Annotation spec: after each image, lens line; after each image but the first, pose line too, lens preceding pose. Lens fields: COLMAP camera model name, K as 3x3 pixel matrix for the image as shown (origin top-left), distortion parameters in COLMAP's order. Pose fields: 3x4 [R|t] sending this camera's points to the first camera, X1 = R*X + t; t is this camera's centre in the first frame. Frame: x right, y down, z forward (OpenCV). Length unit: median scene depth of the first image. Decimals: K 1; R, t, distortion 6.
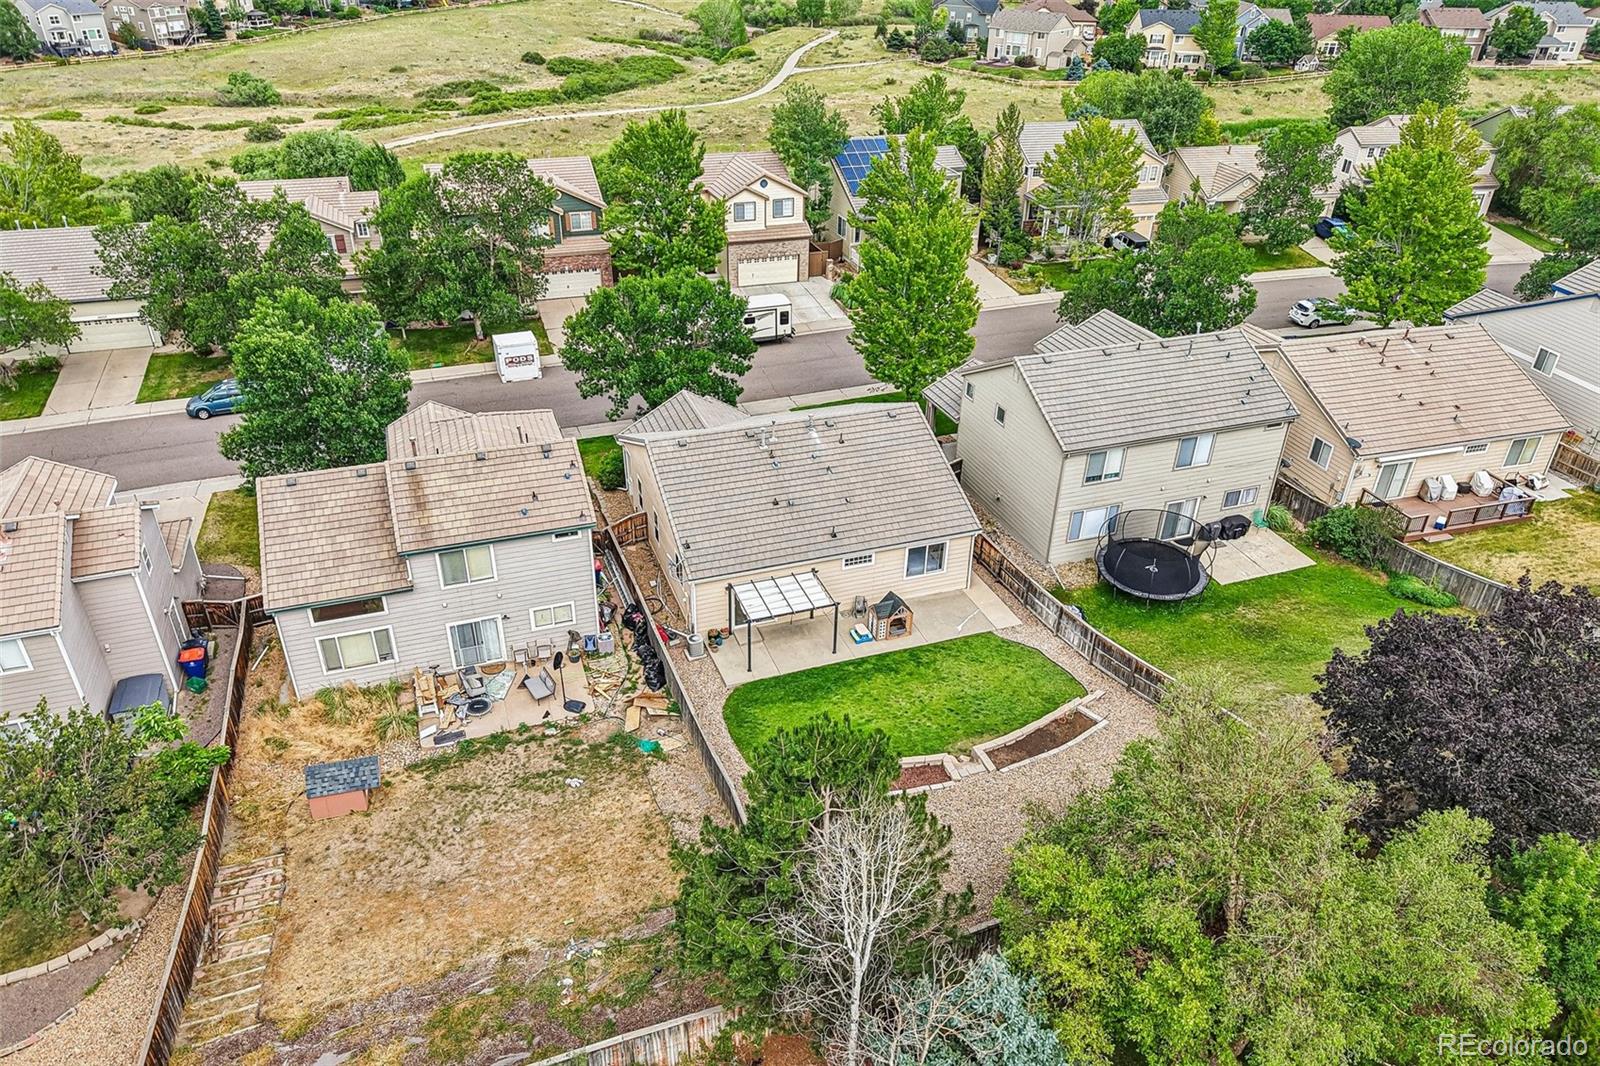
lens RADIAL K [[1067.5, 0, 796.0], [0, 1067.5, 540.0], [0, 0, 1]] dist [0.017786, -0.009039]
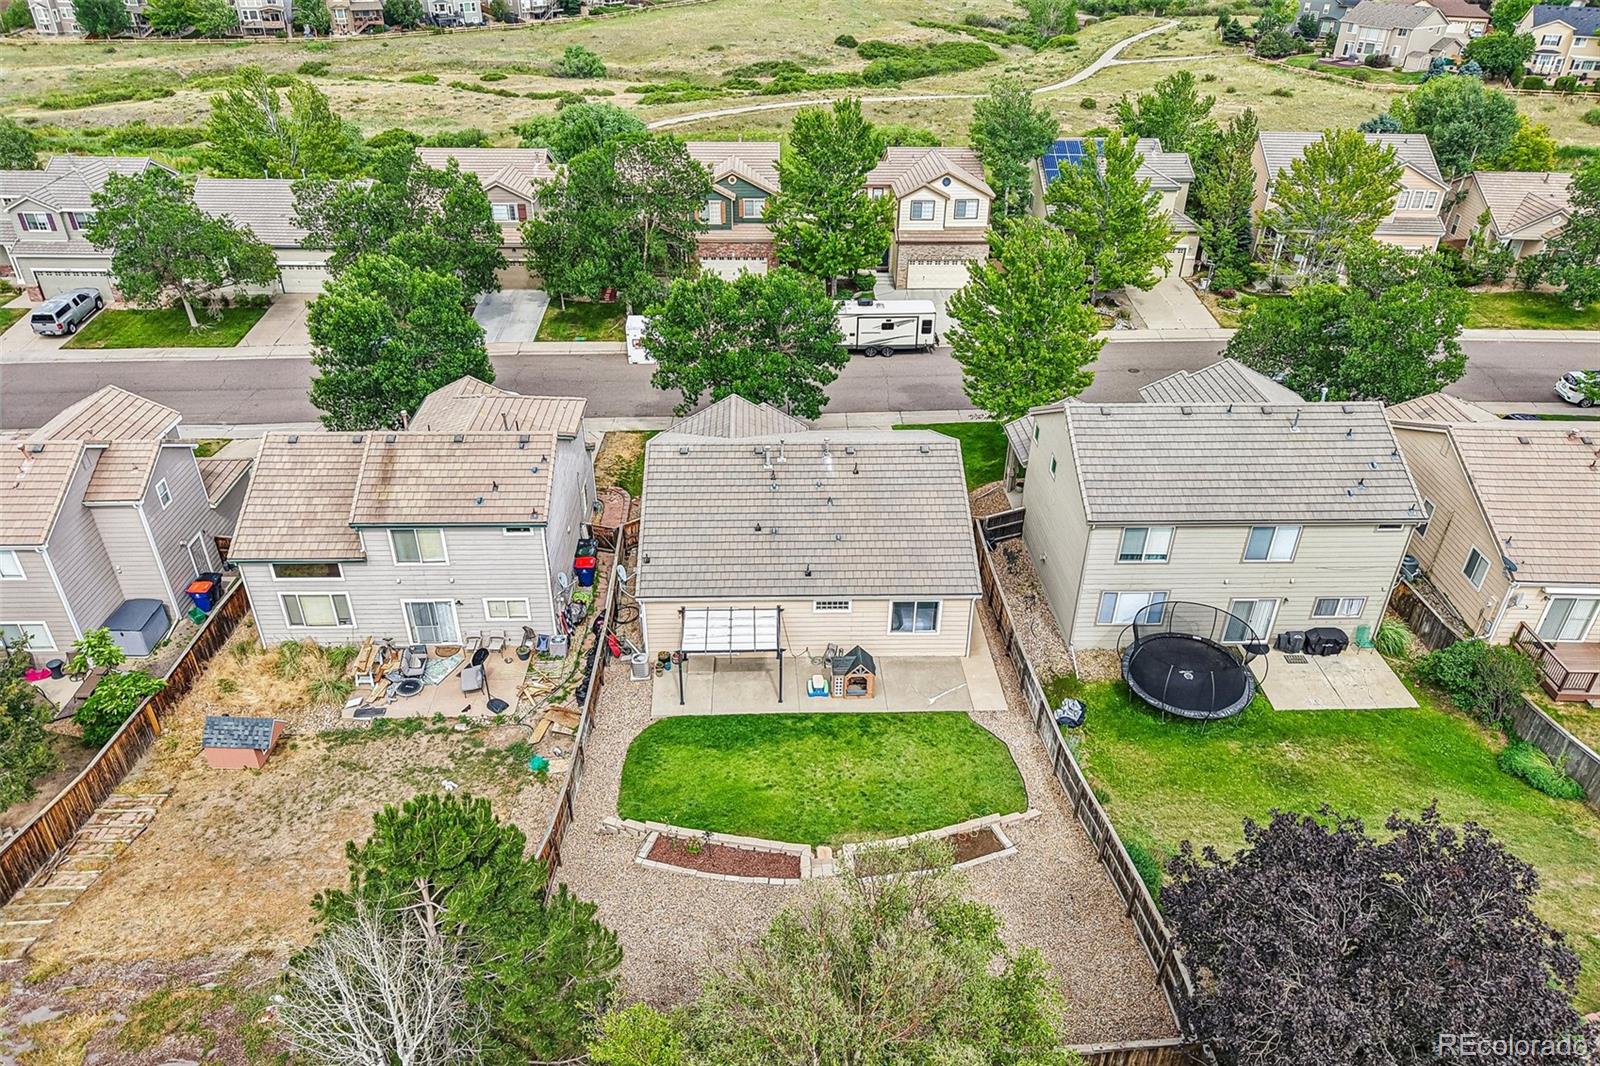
lens RADIAL K [[1070.6, 0, 797.5], [0, 1070.6, 538.8], [0, 0, 1]] dist [0.017659, -0.007028]
pose [[0.951783, 0.155449, -0.264470, 0.161779], [-0.153015, 0.987771, 0.029911, -0.036793], [0.265886, 0.011999, 0.963930, 0.071341]]
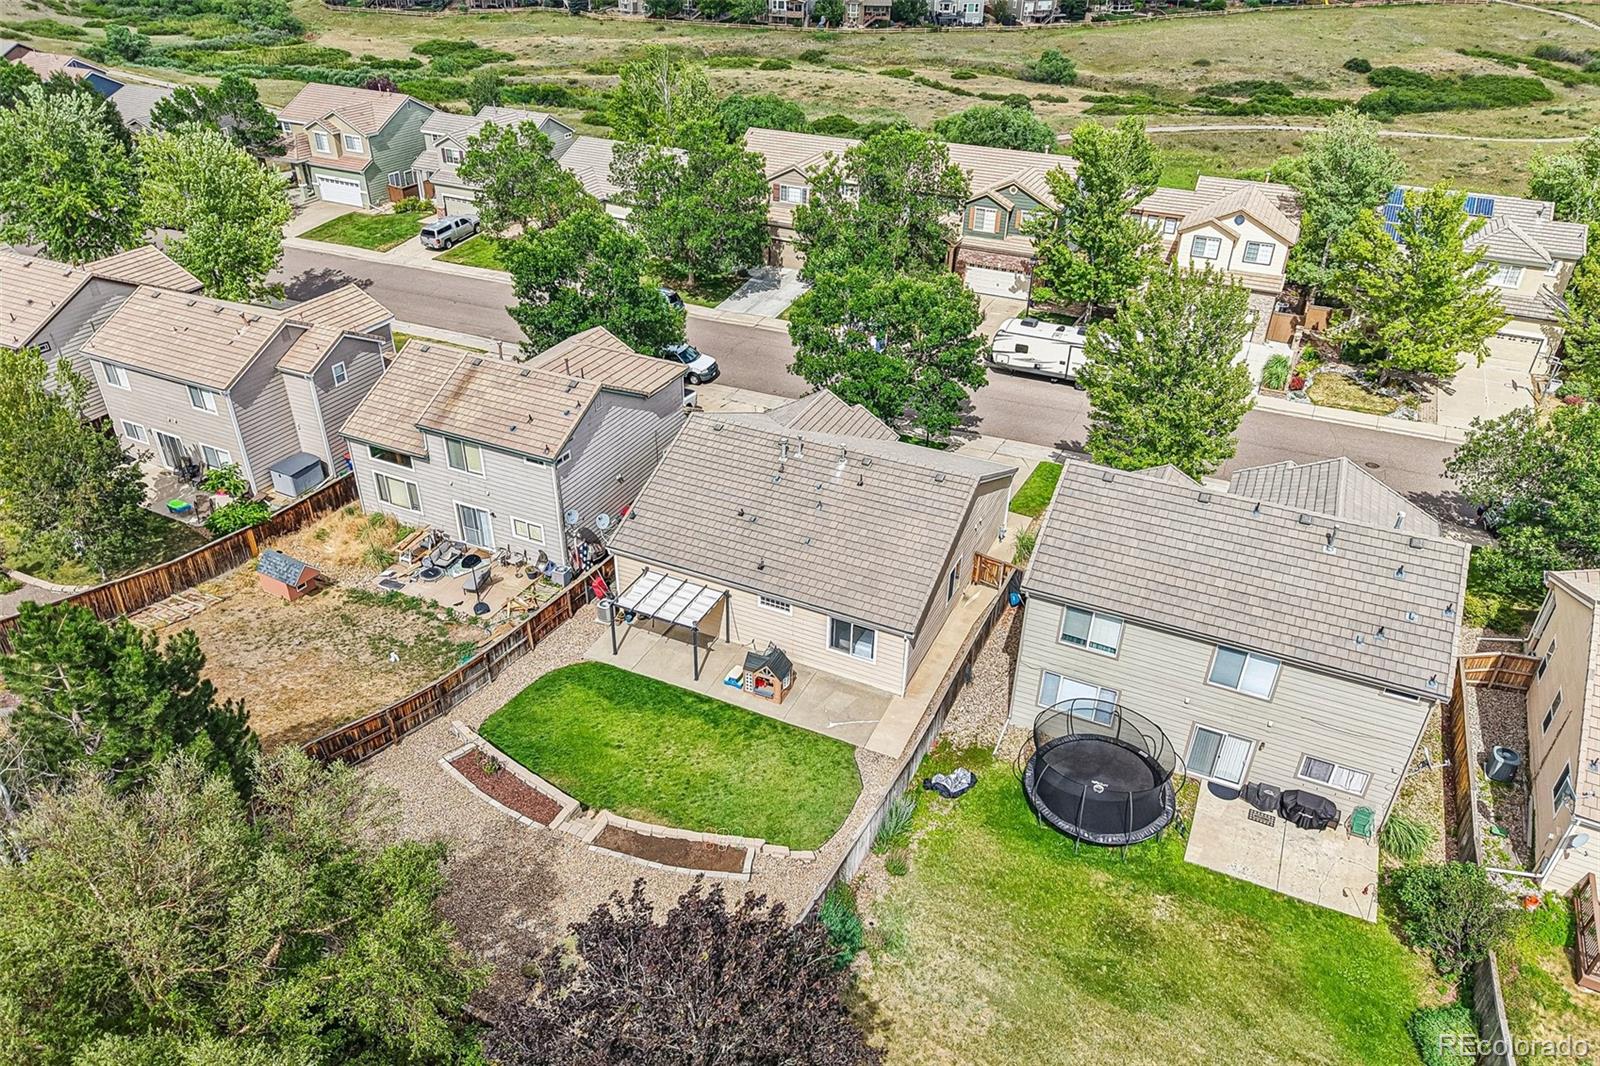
lens RADIAL K [[1070.6, 0, 797.5], [0, 1070.6, 538.8], [0, 0, 1]] dist [0.017659, -0.007028]
pose [[0.706685, 0.369295, -0.603504, 0.369992], [-0.367888, 0.920393, 0.132420, -0.098289], [0.604363, 0.128443, 0.786287, 0.179587]]
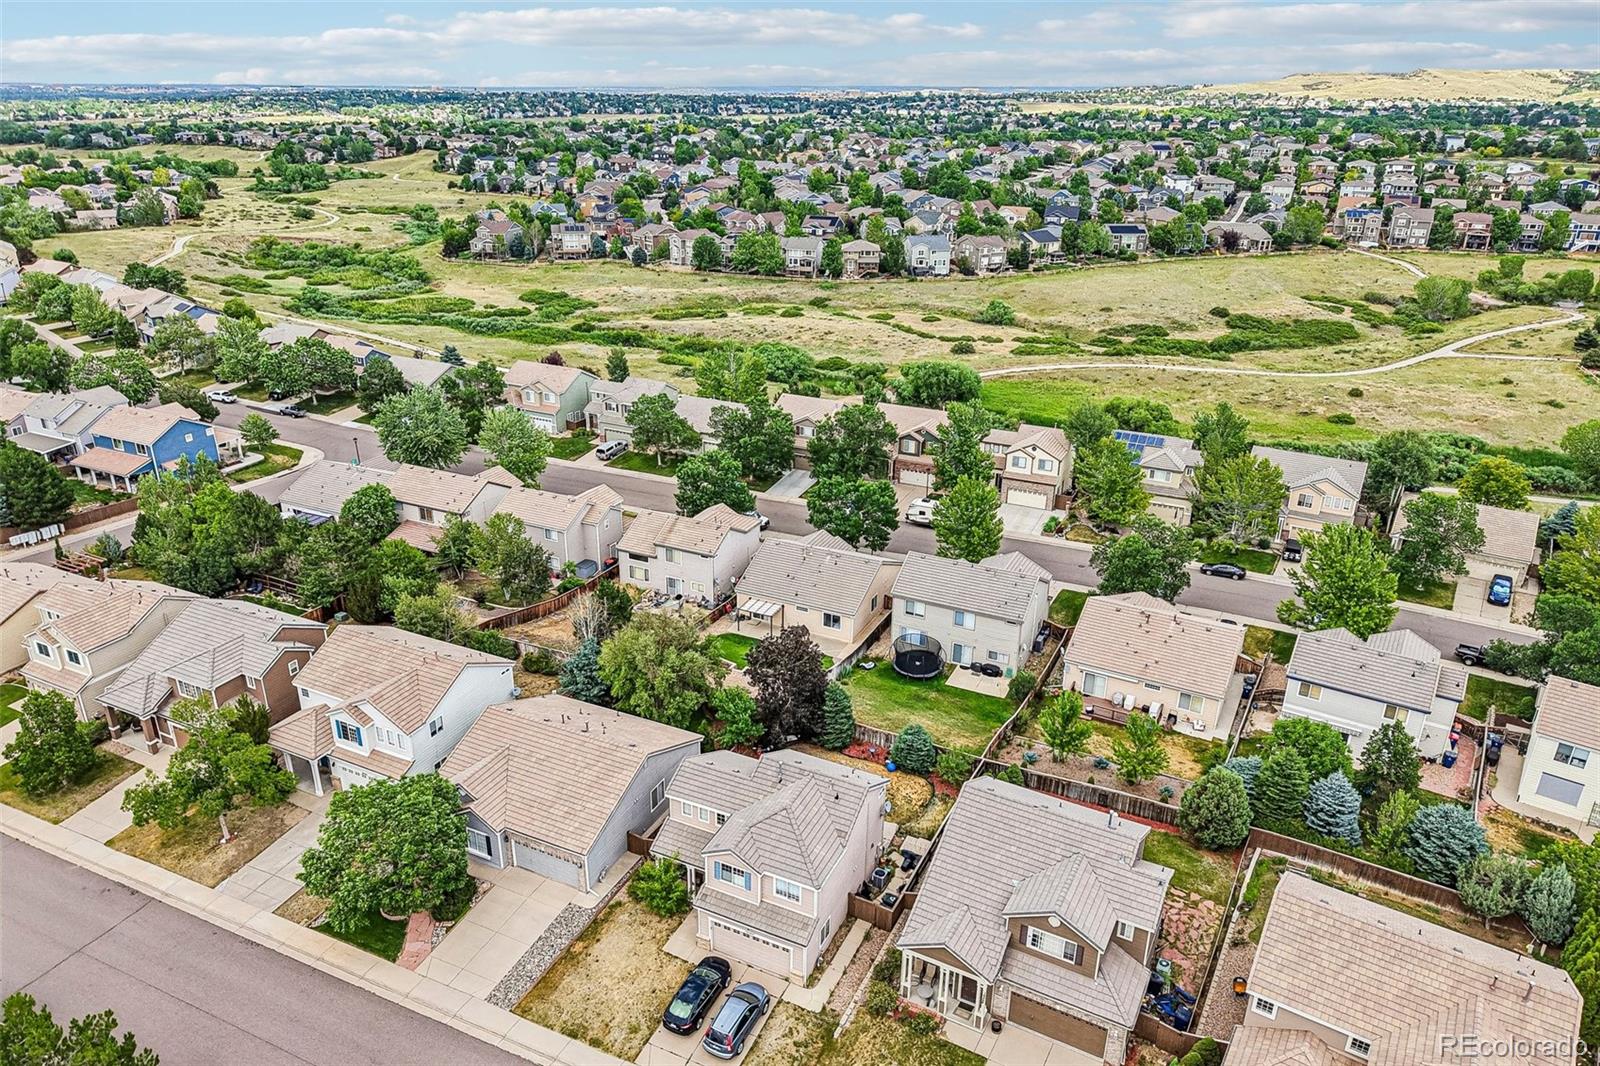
lens RADIAL K [[1063.4, 0, 796.9], [0, 1063.4, 548.9], [0, 0, 1]] dist [0.038227, -0.043856]
pose [[0.700630, 0.274135, -0.658762, 0.953623], [-0.365892, 0.930655, -0.001866, -0.058507], [0.612569, 0.242343, 0.752349, -0.485539]]
